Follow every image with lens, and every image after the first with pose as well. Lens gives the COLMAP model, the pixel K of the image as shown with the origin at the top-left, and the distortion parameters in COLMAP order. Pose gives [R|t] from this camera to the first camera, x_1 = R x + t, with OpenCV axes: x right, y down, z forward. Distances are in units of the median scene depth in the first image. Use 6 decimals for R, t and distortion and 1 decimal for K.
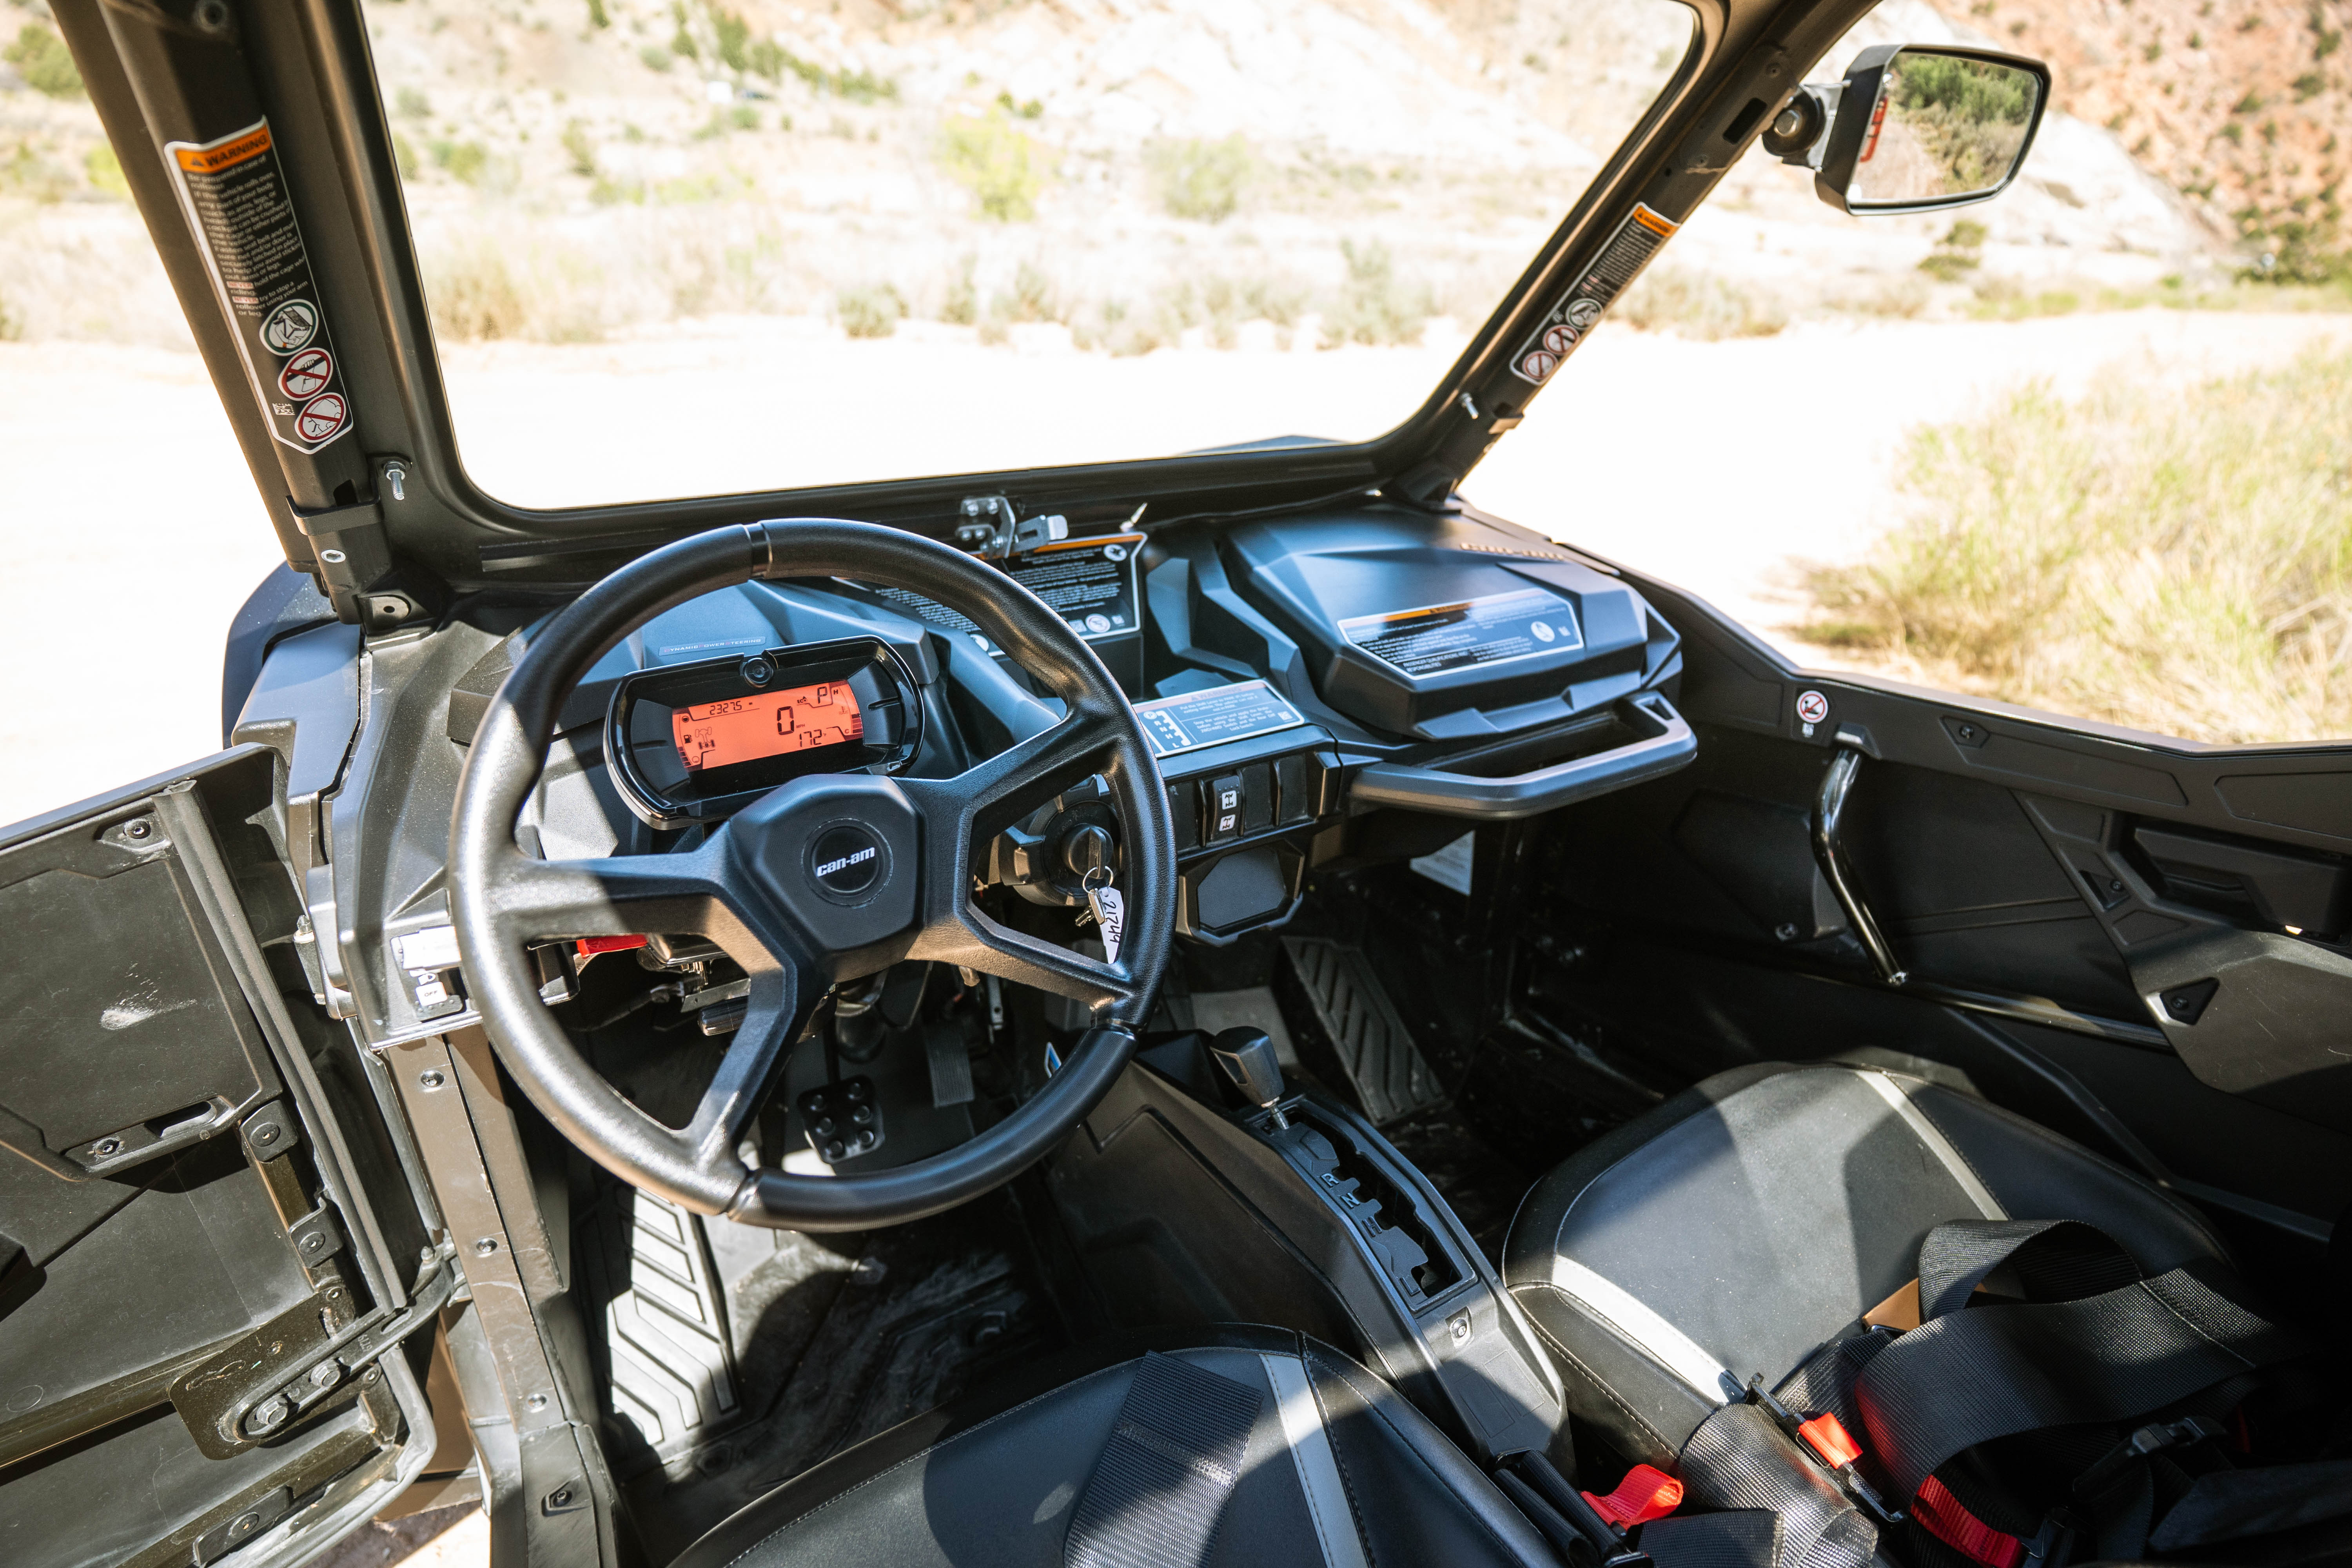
lens RADIAL K [[1202.1, 0, 1175.6], [0, 1202.1, 778.6], [0, 0, 1]] dist [-0.049876, 0.035418]
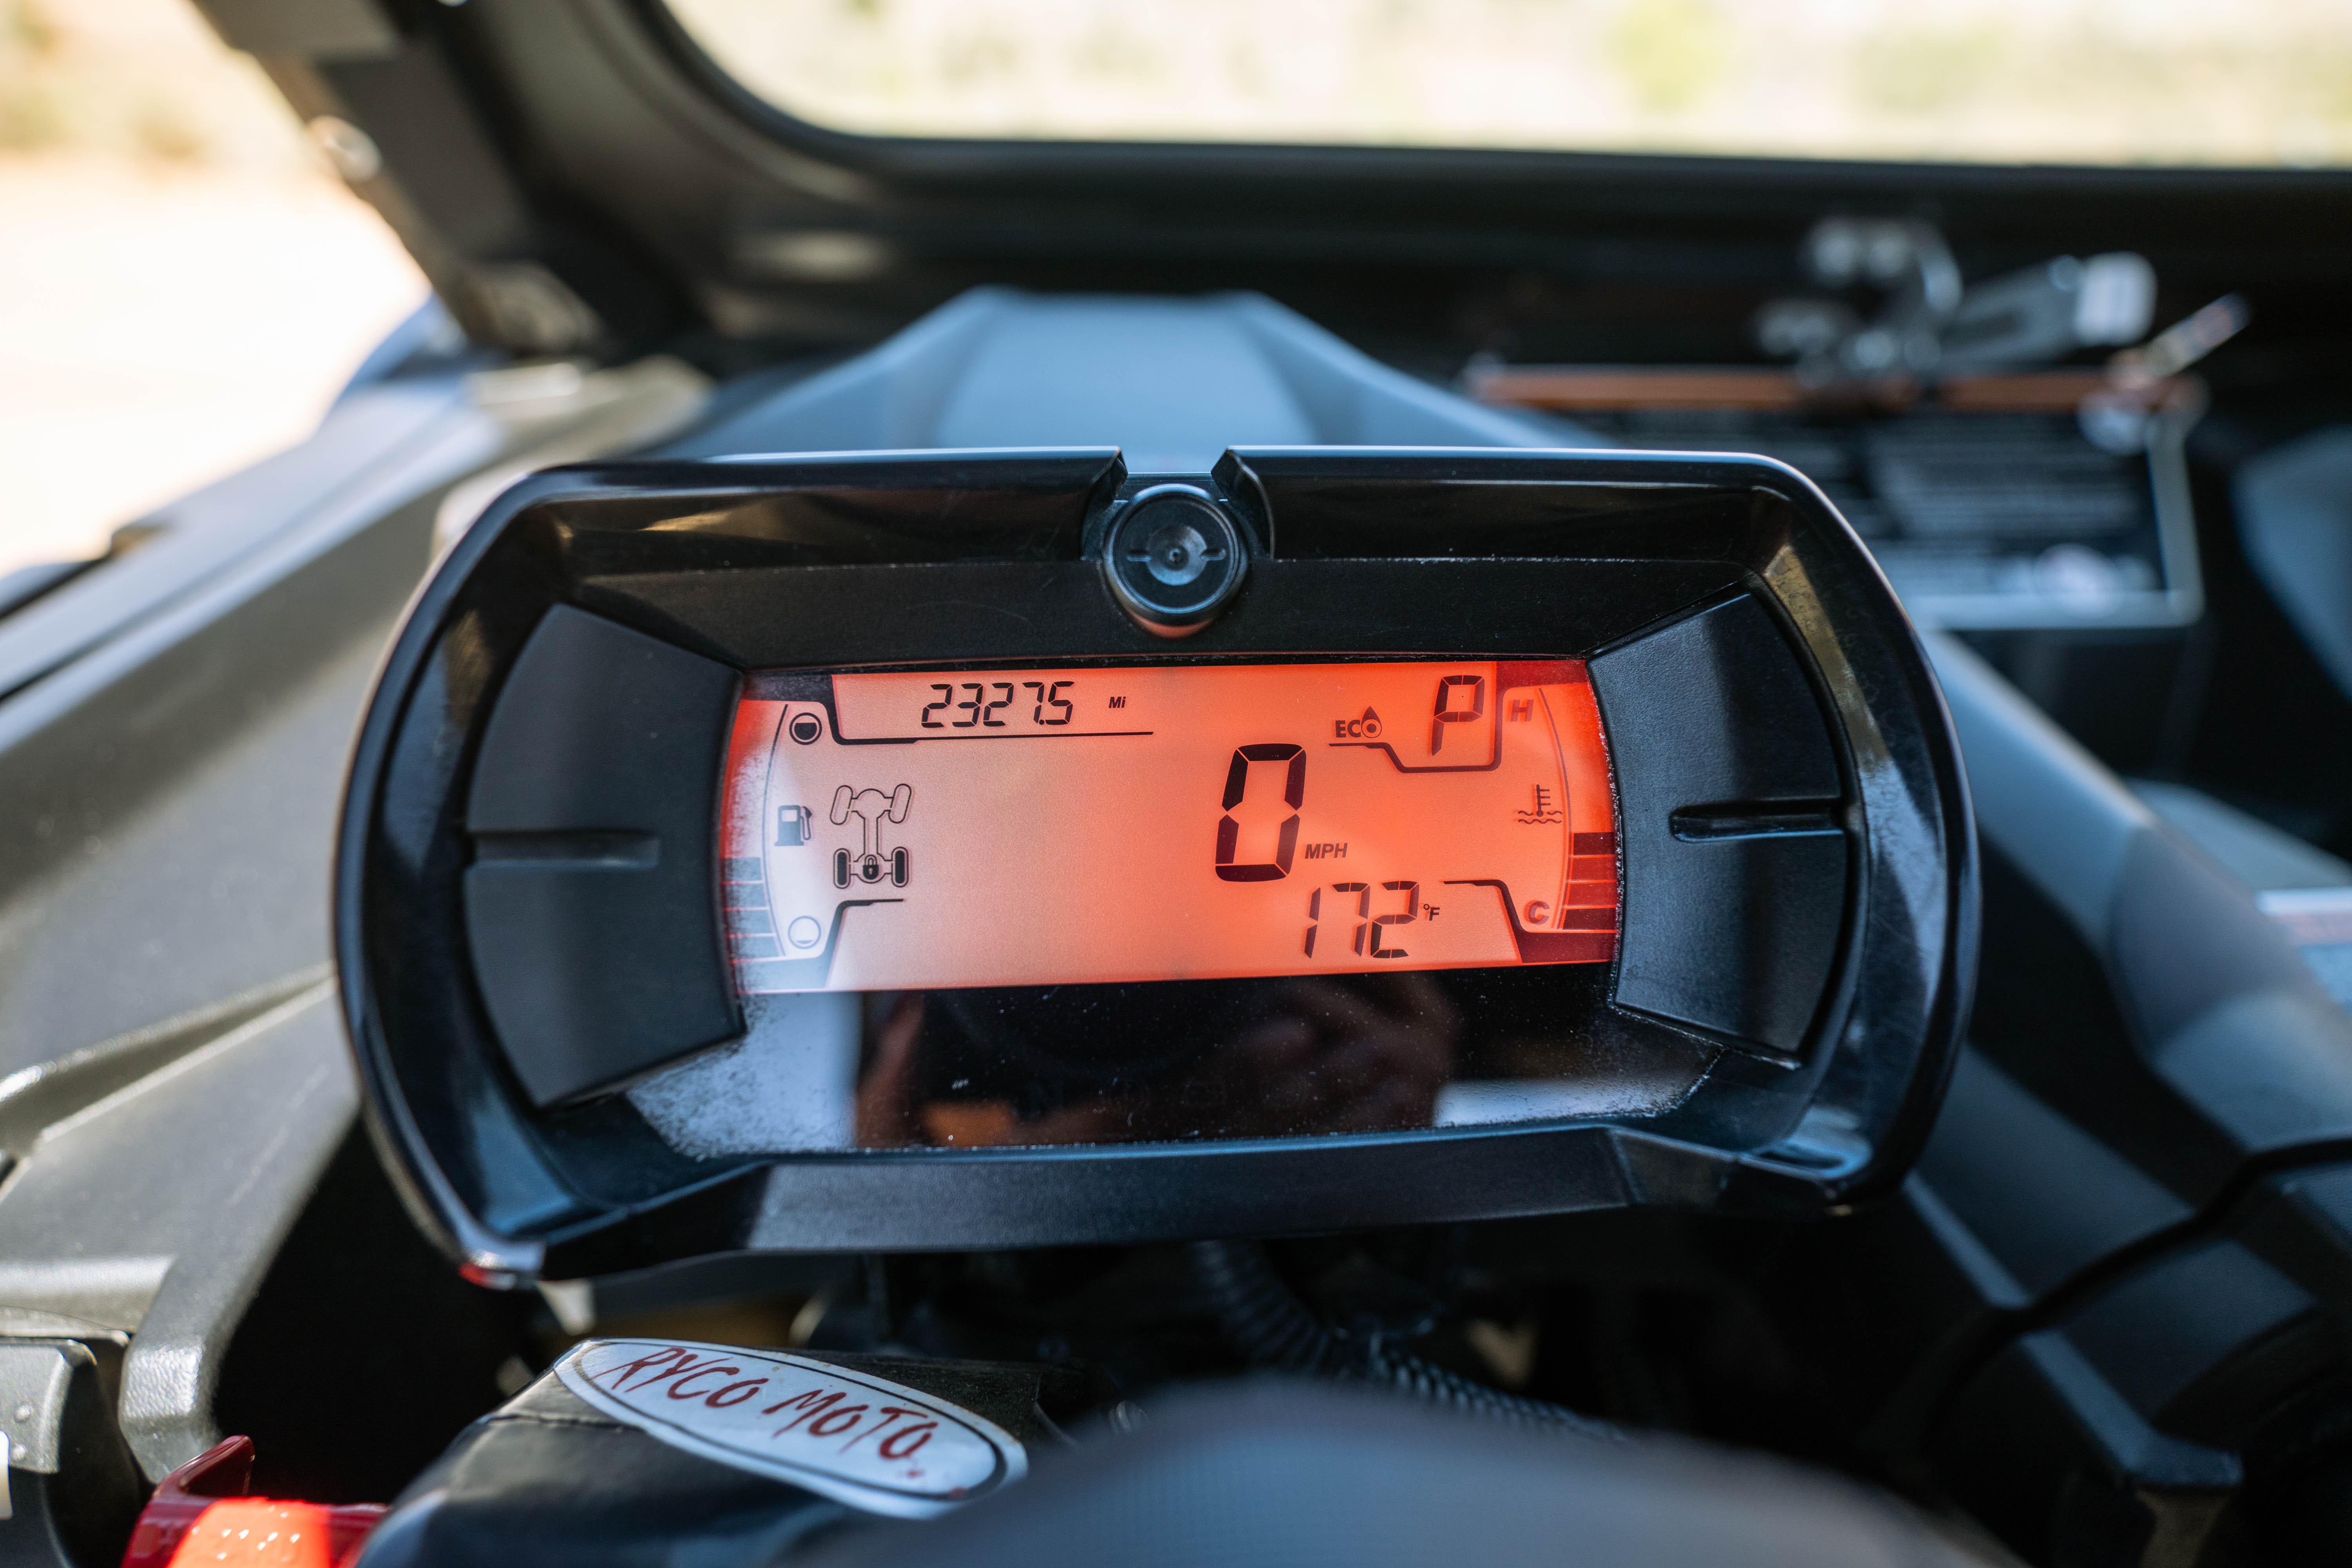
lens RADIAL K [[1202.1, 0, 1175.6], [0, 1202.1, 778.6], [0, 0, 1]] dist [-0.049876, 0.035418]
pose [[0.891231, 0.214009, -0.399885, -0.201710], [-0.190189, 0.976757, 0.098860, -0.056080], [0.411747, -0.012053, 0.911218, 0.629968]]
